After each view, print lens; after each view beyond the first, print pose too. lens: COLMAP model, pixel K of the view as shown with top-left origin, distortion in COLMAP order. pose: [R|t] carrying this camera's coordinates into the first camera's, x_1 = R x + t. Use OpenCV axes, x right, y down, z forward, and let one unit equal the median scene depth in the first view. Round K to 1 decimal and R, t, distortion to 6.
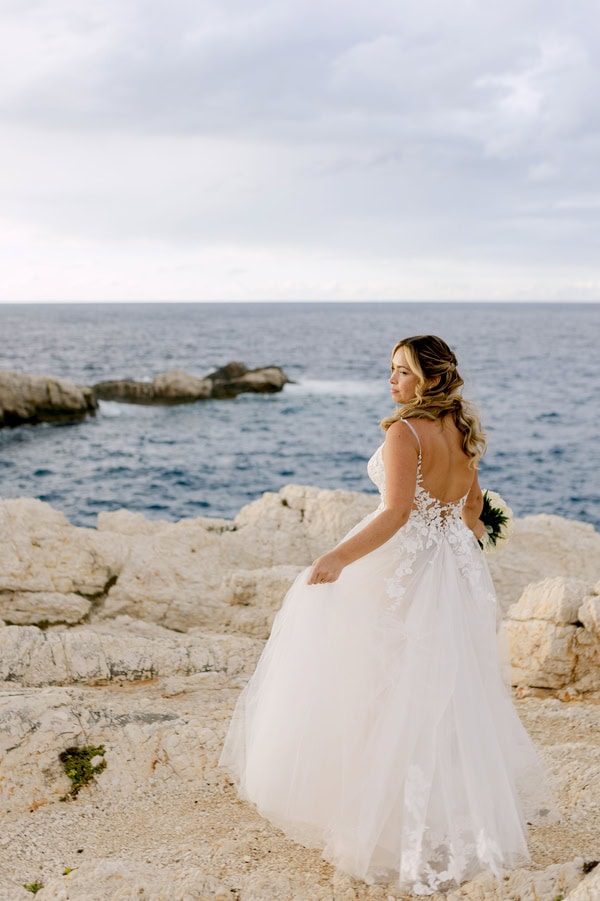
lens RADIAL K [[946.4, 0, 300.0], [0, 946.4, 450.5], [0, 0, 1]] dist [0.015697, 0.010179]
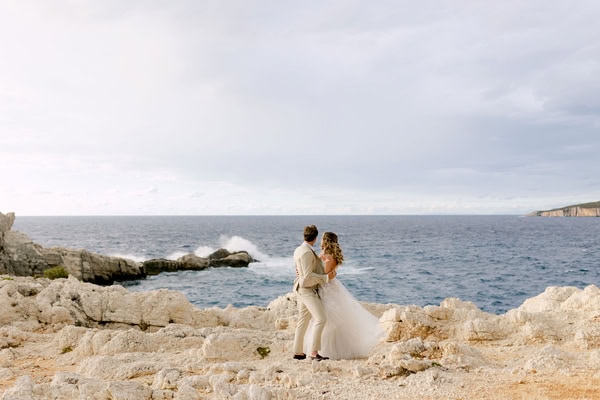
lens RADIAL K [[630.2, 0, 300.0], [0, 630.2, 200.0], [0, 0, 1]] dist [0.015697, 0.010179]
pose [[0.993903, 0.005329, 0.110127, -0.058519], [0.014187, 0.984347, -0.175672, 0.031130], [-0.109339, 0.176163, 0.978270, -0.233942]]
